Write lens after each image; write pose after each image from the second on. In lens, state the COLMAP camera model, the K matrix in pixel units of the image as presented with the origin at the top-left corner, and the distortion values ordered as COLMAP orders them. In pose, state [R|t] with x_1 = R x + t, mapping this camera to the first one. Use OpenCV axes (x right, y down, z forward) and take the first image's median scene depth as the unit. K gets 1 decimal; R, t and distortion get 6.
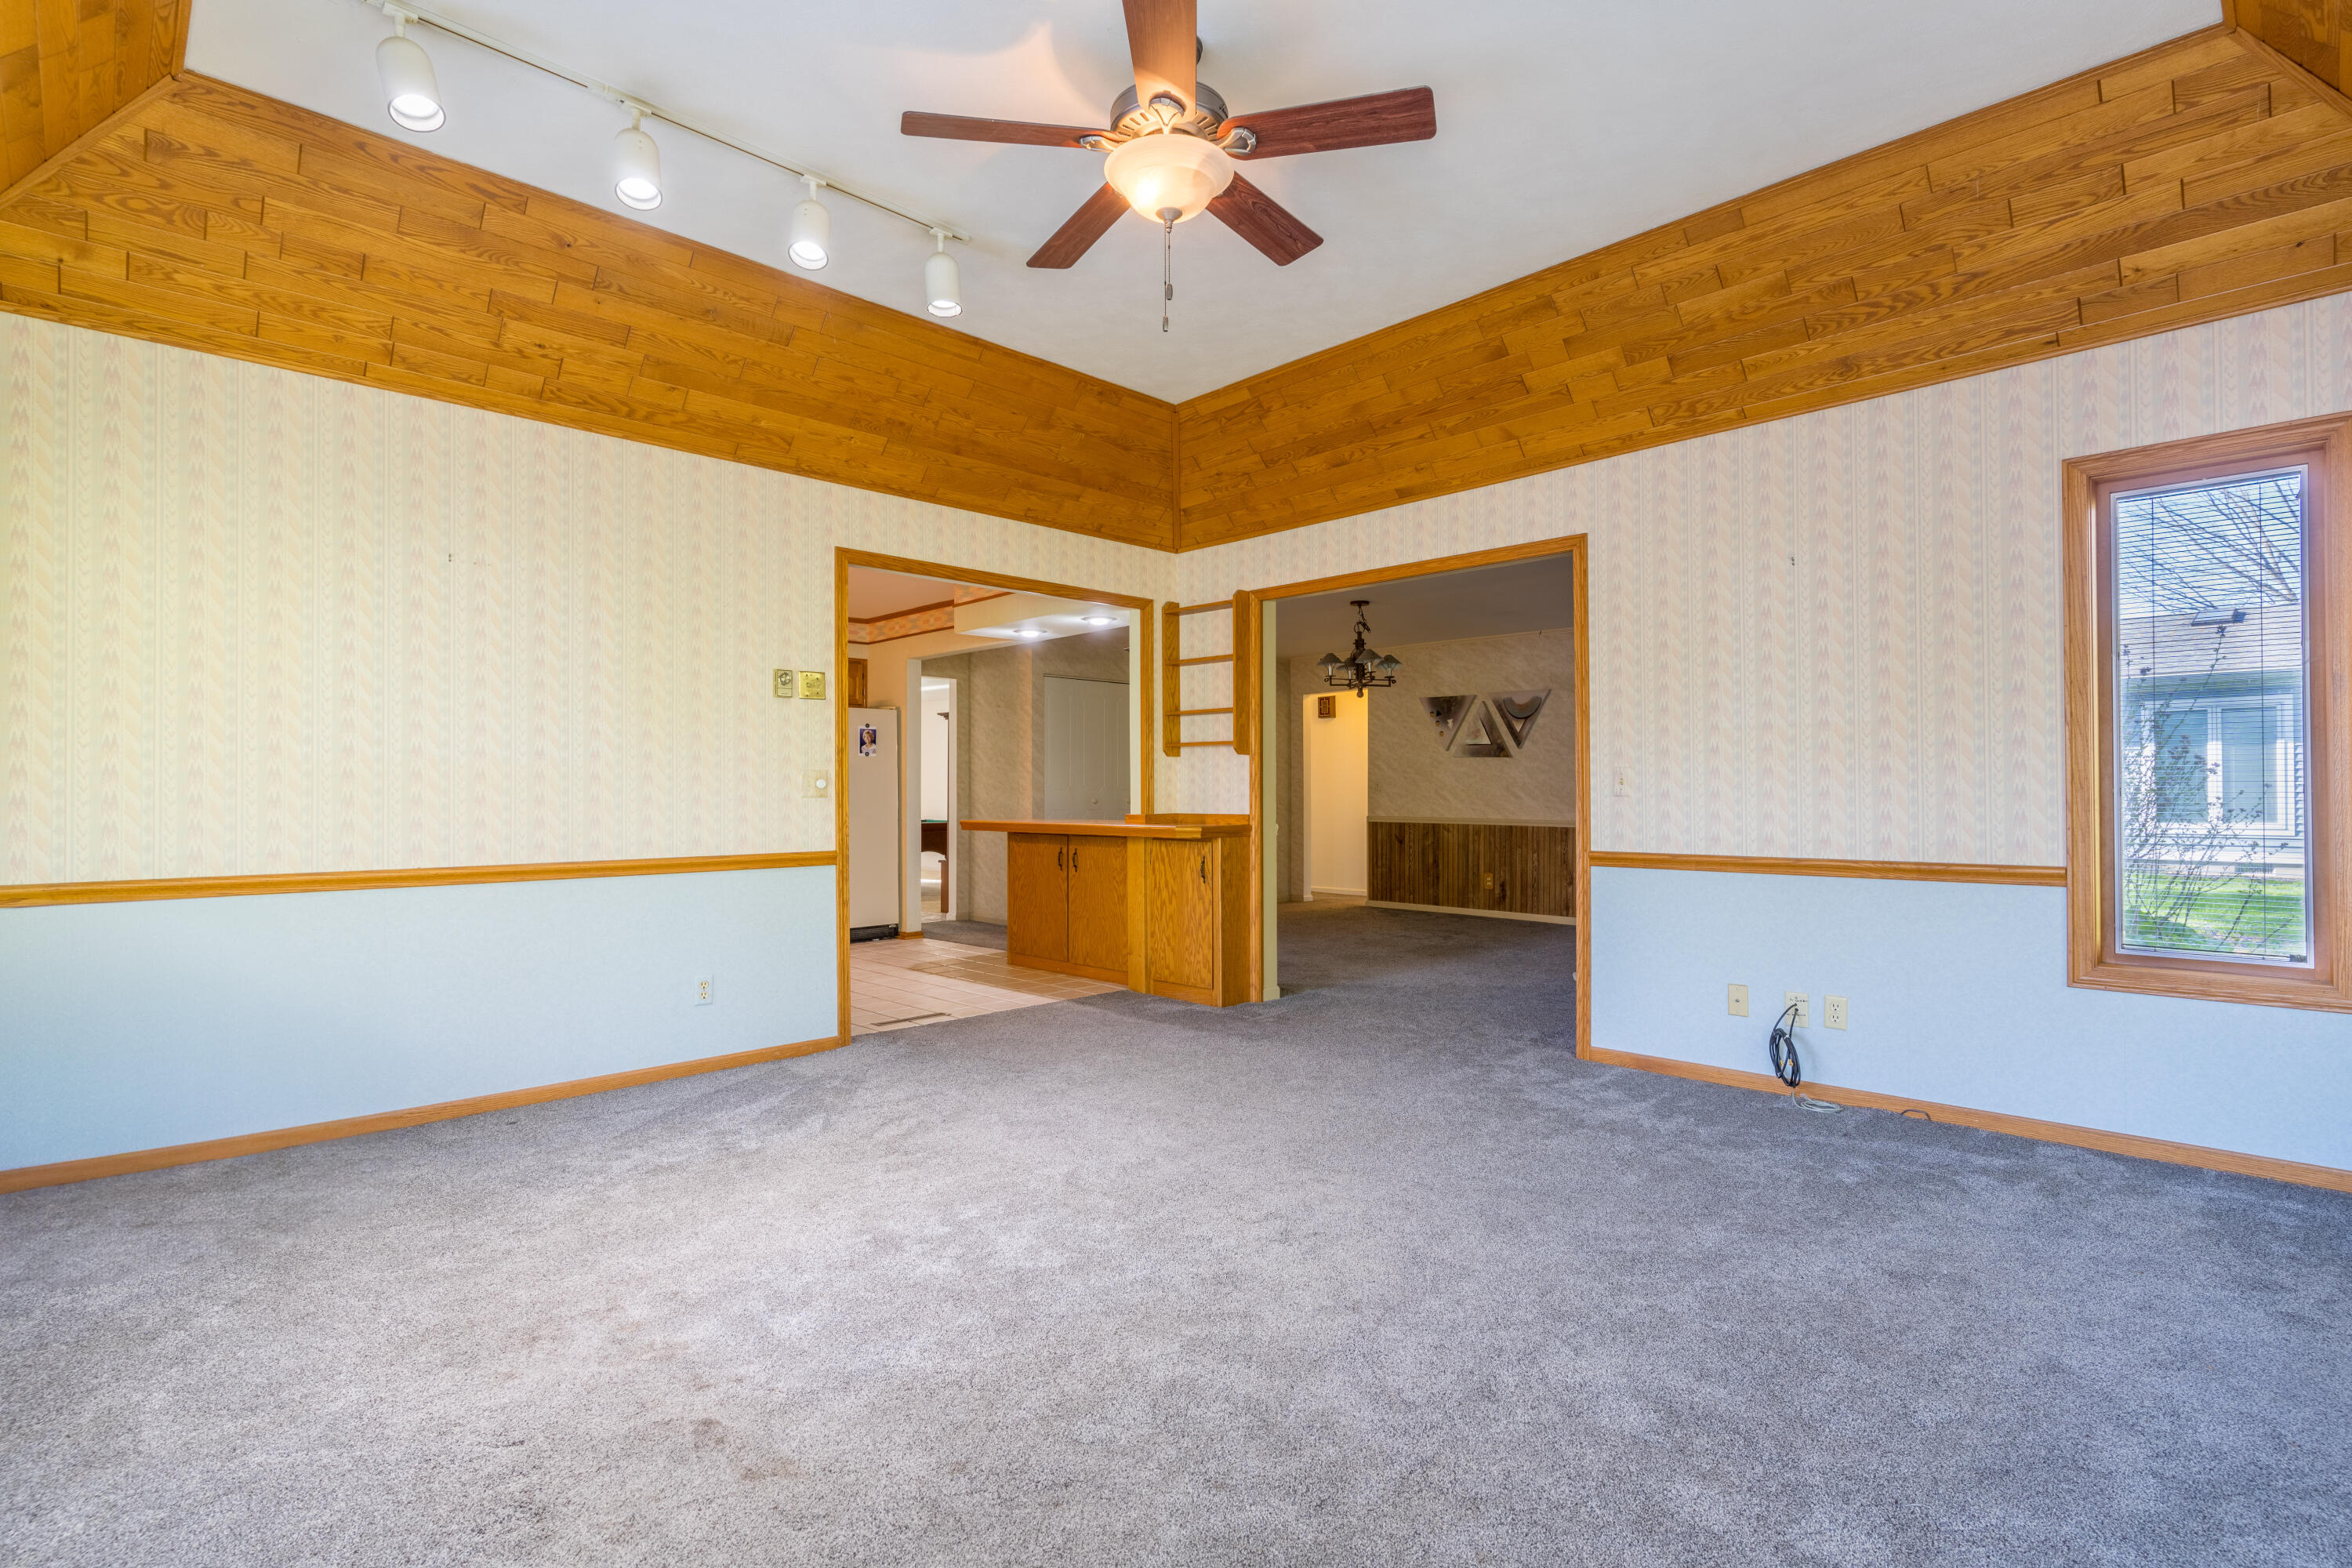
lens RADIAL K [[1120.5, 0, 1180.1], [0, 1120.5, 783.4], [0, 0, 1]] dist [0.003197, -0.002347]
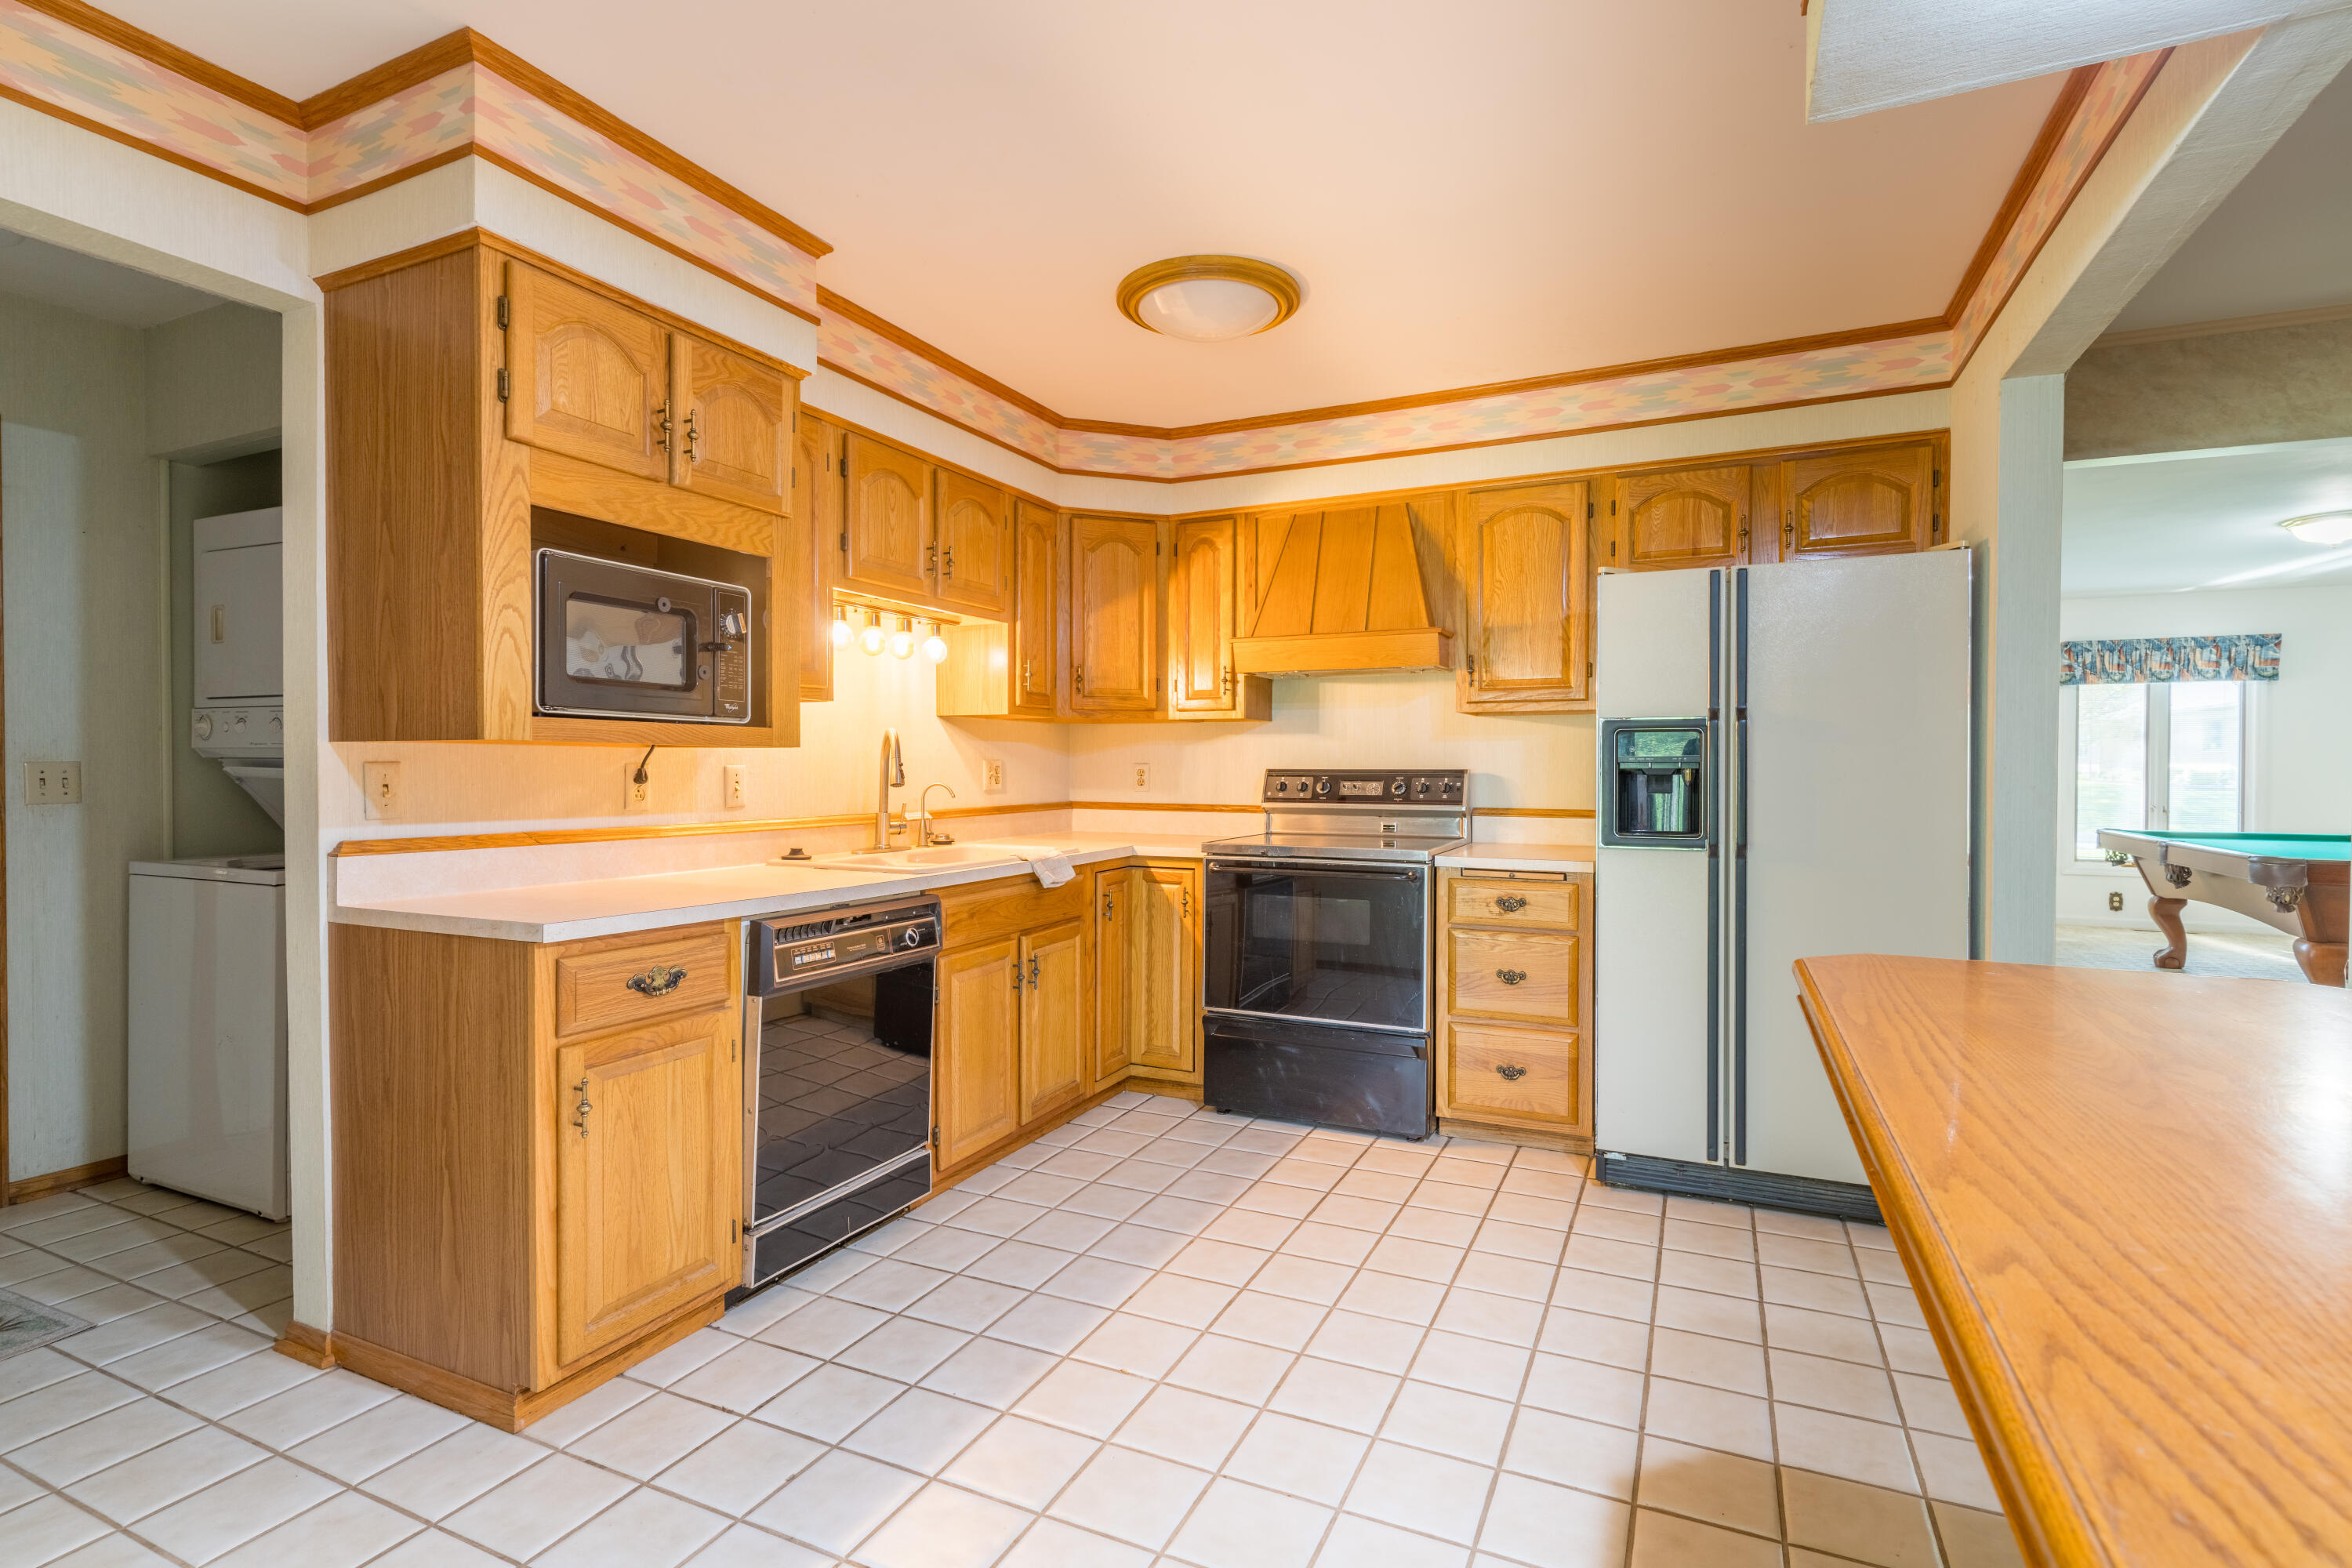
lens RADIAL K [[1115.0, 0, 1184.4], [0, 1115.0, 781.1], [0, 0, 1]] dist [-0.001307, -0.000391]
pose [[0.352793, 0.016616, -0.935554, -0.024216], [0.008240, 0.999748, 0.020864, -0.005647], [0.935665, -0.015069, 0.352567, 0.575114]]
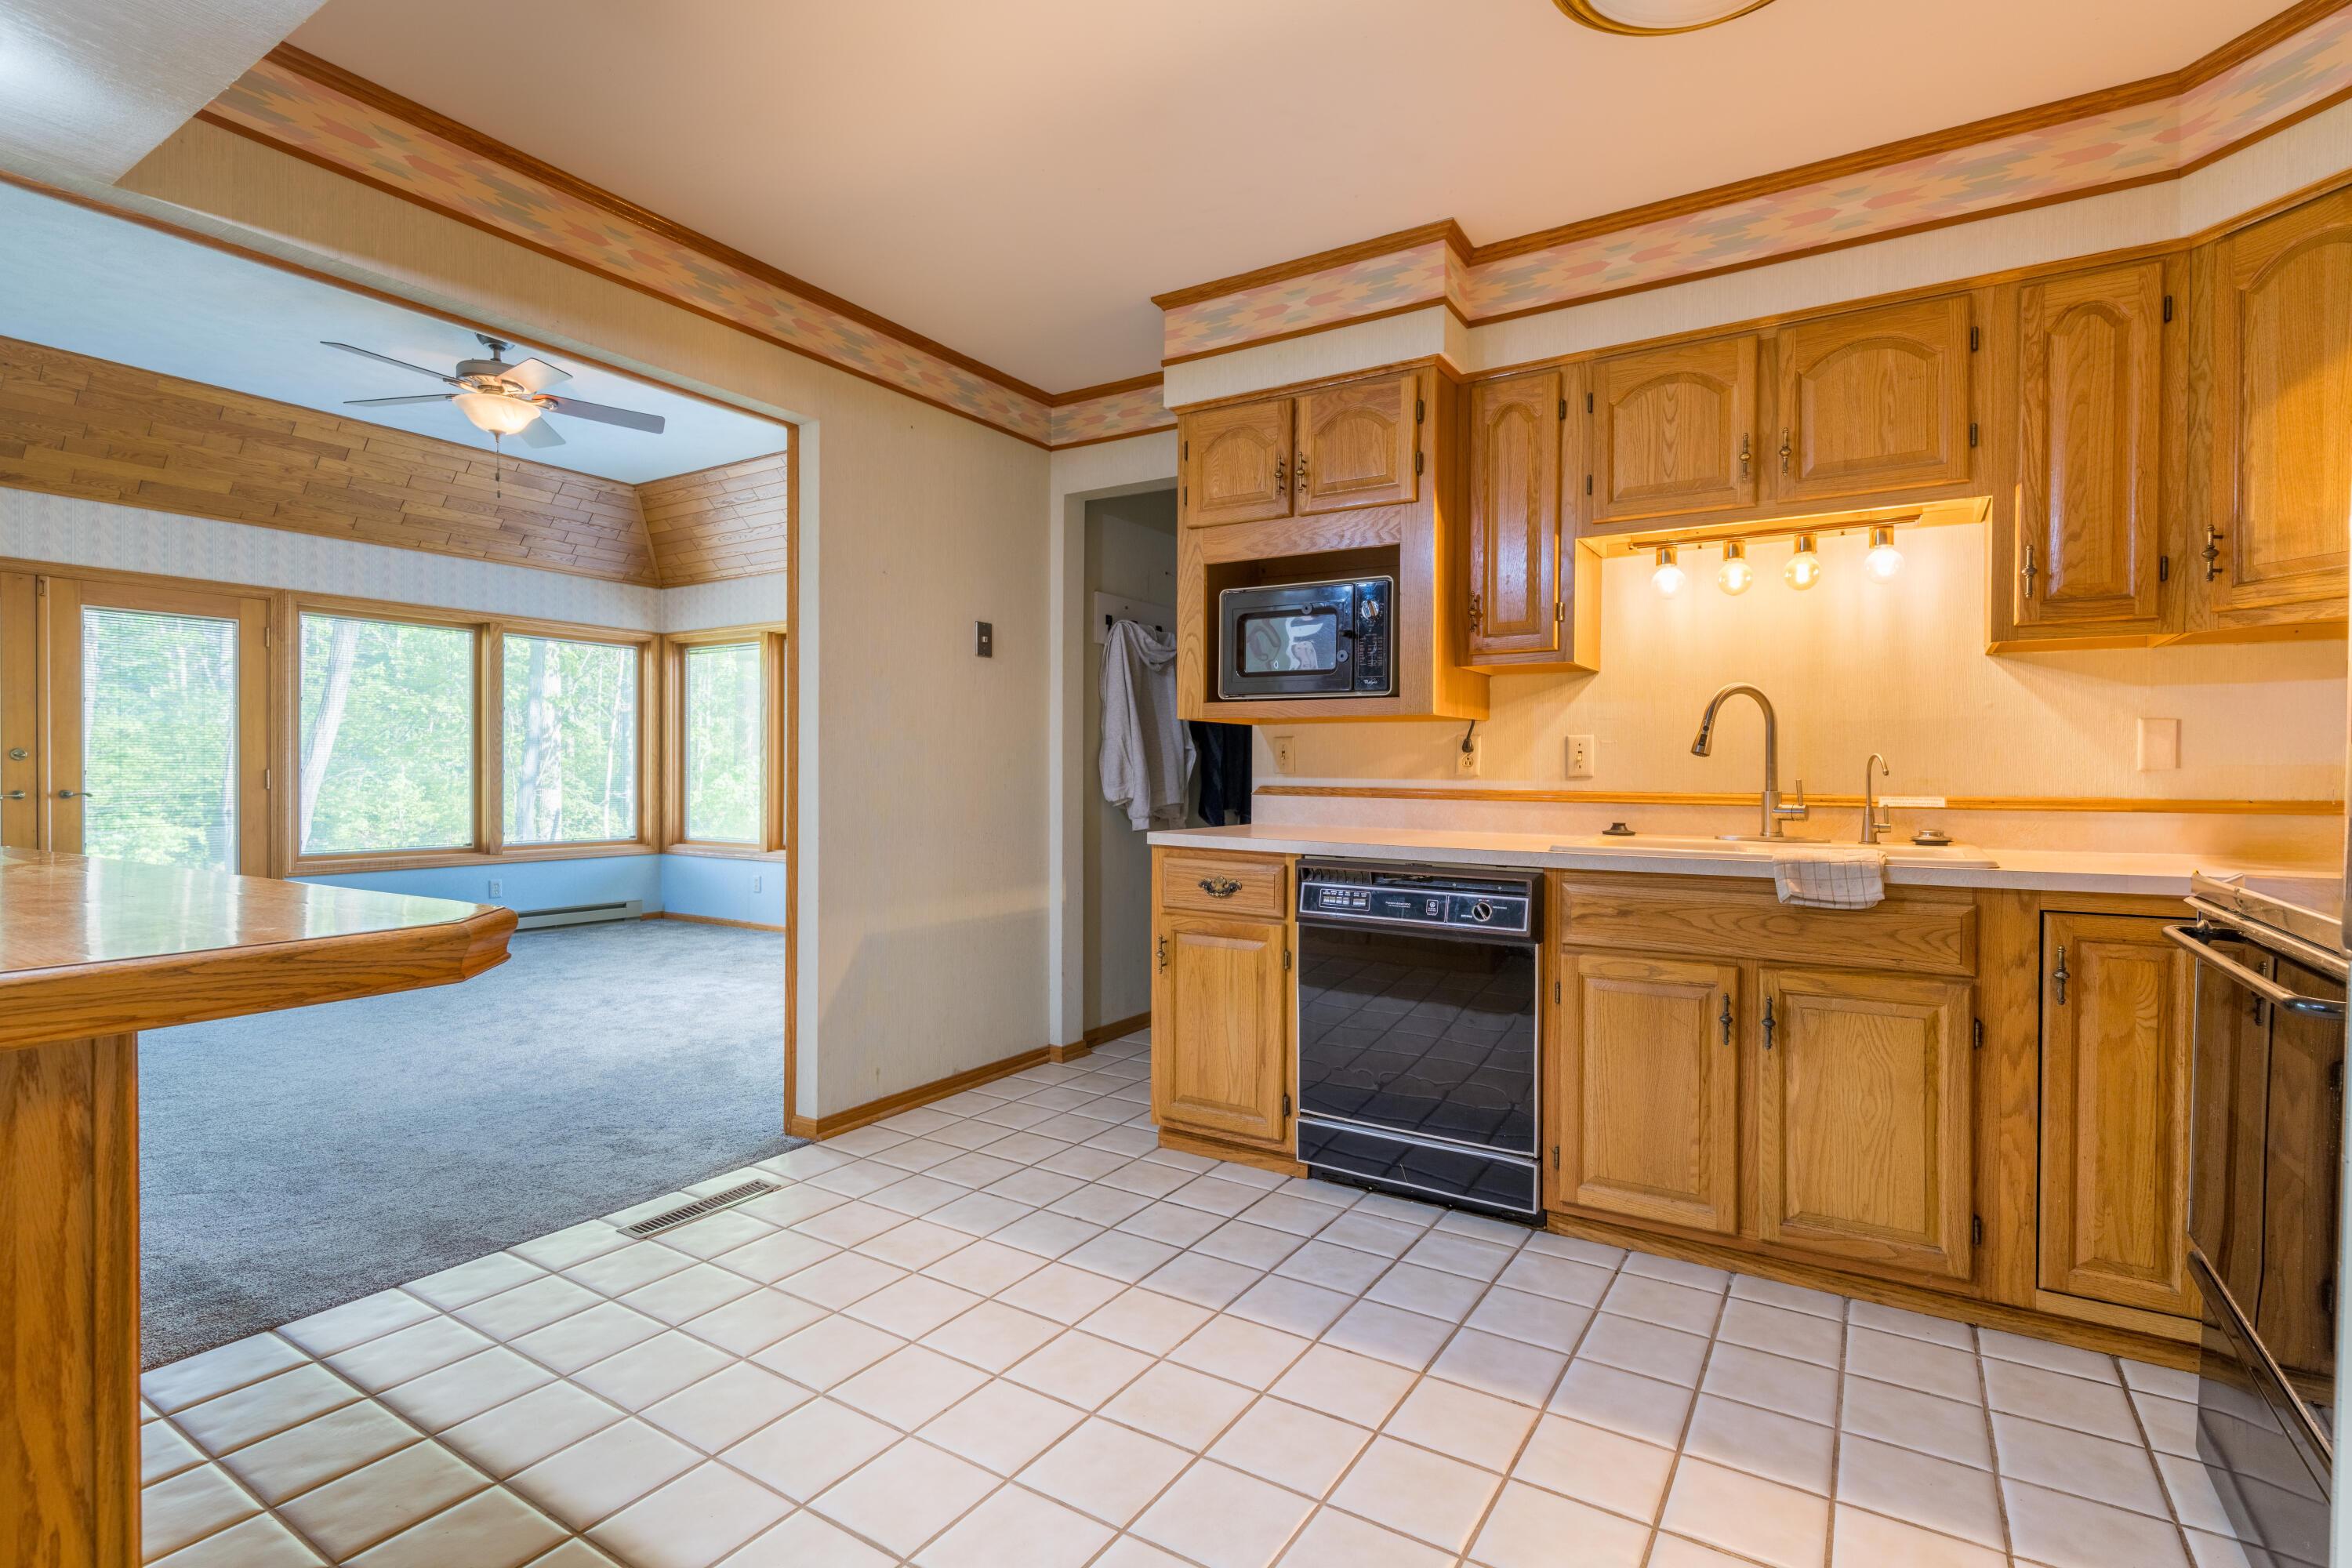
lens RADIAL K [[1120.5, 0, 1180.1], [0, 1120.5, 783.4], [0, 0, 1]] dist [0.003197, -0.002347]
pose [[-0.973148, 0.000422, -0.230179, -0.184857], [0.000322, 1.000000, 0.000474, 0.009019], [0.230180, 0.000388, -0.973148, 0.853240]]
